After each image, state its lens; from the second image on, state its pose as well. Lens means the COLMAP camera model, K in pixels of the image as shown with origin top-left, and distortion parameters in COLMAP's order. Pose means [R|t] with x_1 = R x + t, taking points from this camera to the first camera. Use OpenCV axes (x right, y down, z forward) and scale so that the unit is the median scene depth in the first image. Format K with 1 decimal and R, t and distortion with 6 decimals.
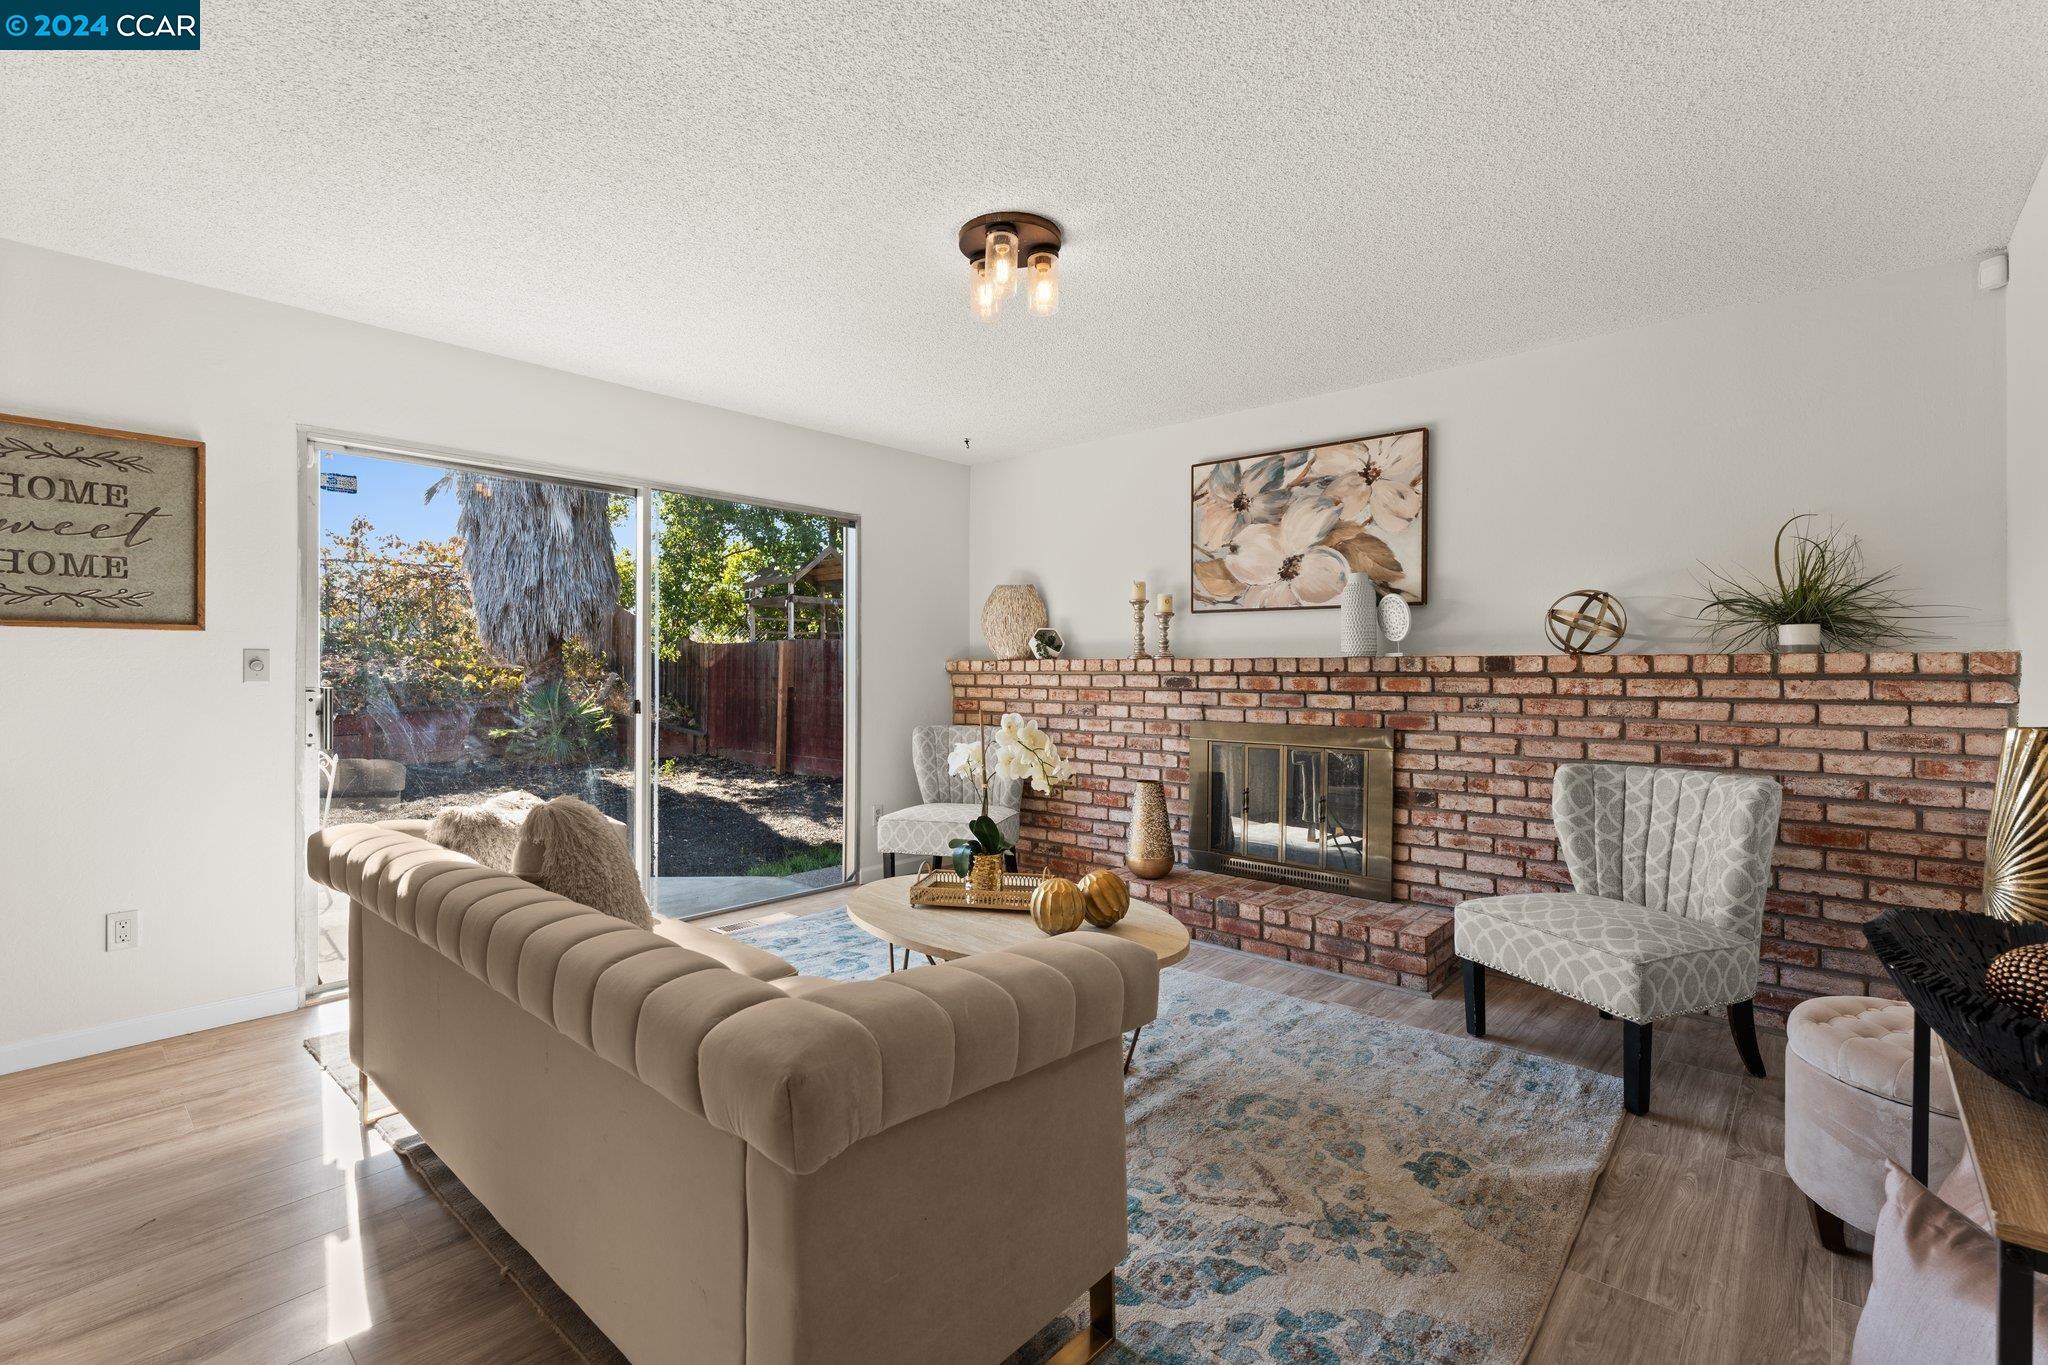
lens RADIAL K [[913.0, 0, 1030.6], [0, 913.0, 678.3], [0, 0, 1]] dist [0.000691, -0.000002]
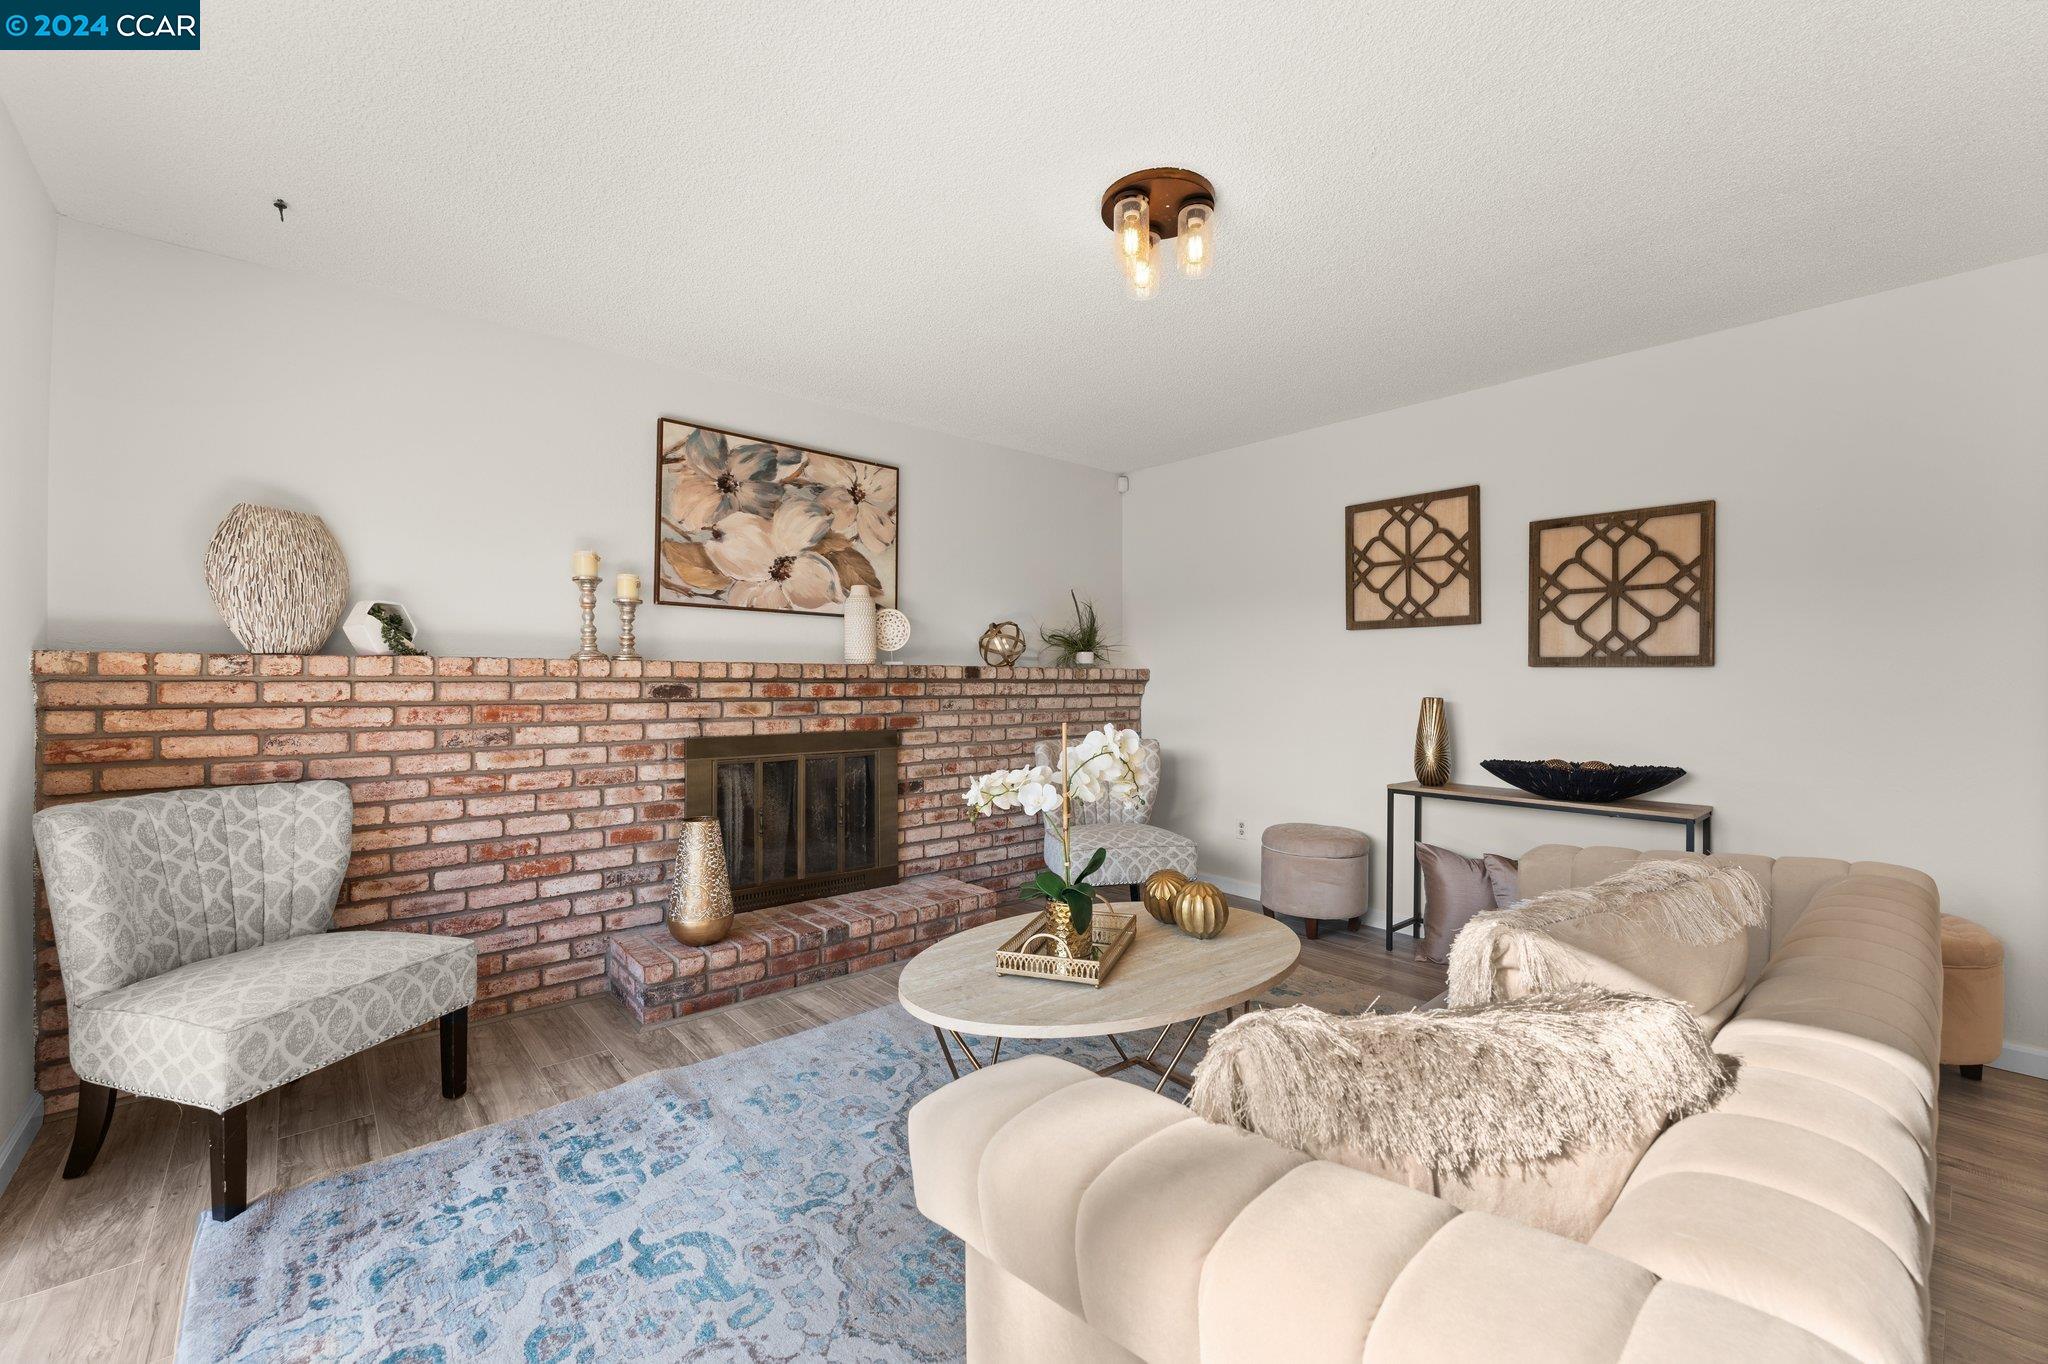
lens RADIAL K [[832.4, 0, 1036.6], [0, 832.4, 679.1], [0, 0, 1]] dist [0.014038, -0.000046]
pose [[0.124959, -0.000140, 0.992162, -0.535703], [0.004776, 0.999988, -0.000460, -0.004351], [-0.992150, 0.004796, 0.124958, 0.623817]]
